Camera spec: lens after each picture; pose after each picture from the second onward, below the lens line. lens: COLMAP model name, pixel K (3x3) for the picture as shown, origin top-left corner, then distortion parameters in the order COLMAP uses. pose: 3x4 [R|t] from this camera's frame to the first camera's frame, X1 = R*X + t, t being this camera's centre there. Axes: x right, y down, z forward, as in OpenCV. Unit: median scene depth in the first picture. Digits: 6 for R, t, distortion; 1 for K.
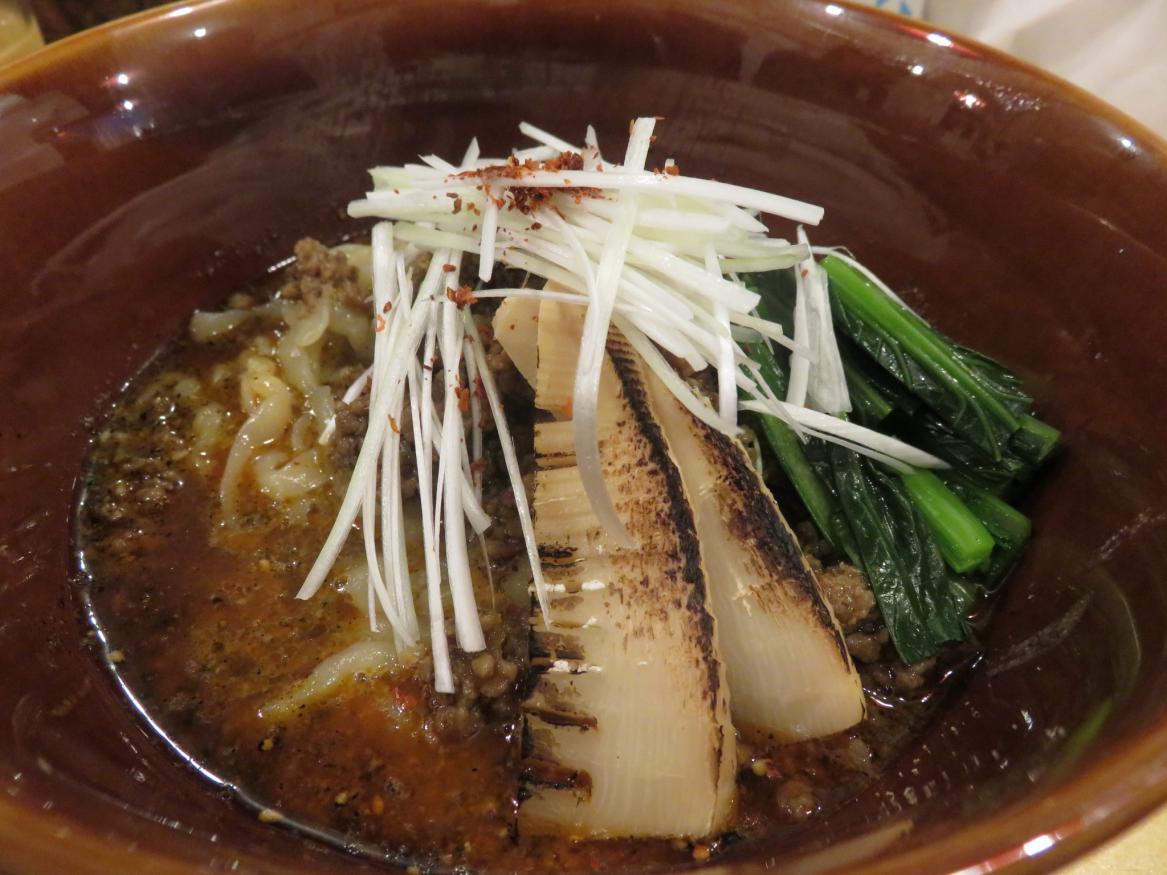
lens RADIAL K [[871.7, 0, 585.1], [0, 871.7, 437.7], [0, 0, 1]] dist [0.009764, -0.016955]
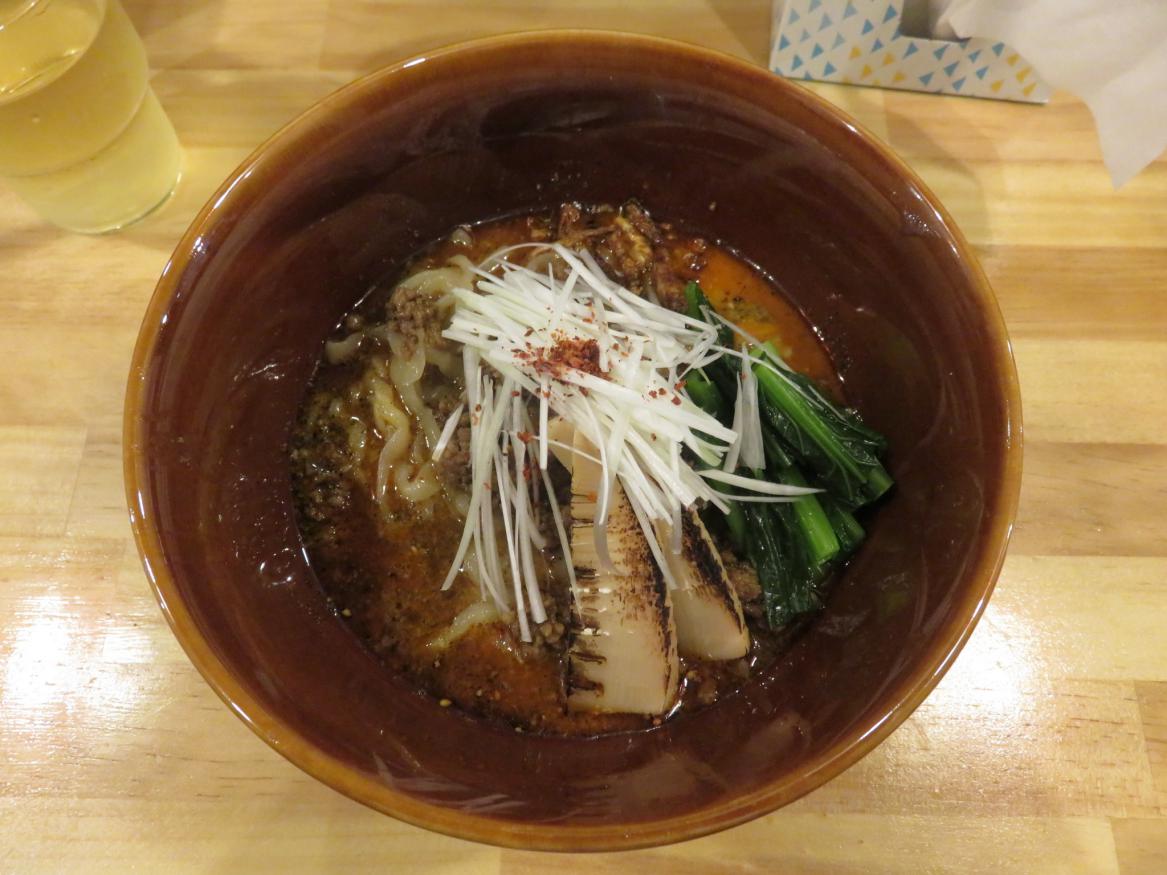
lens RADIAL K [[871.7, 0, 583.7], [0, 871.7, 439.8], [0, 0, 1]] dist [0.009764, -0.016955]
pose [[0.999767, 0.000833, -0.021551, 0.003760], [0.008100, 0.911593, 0.411015, -0.846333], [0.019988, -0.411094, 0.911374, -0.524292]]
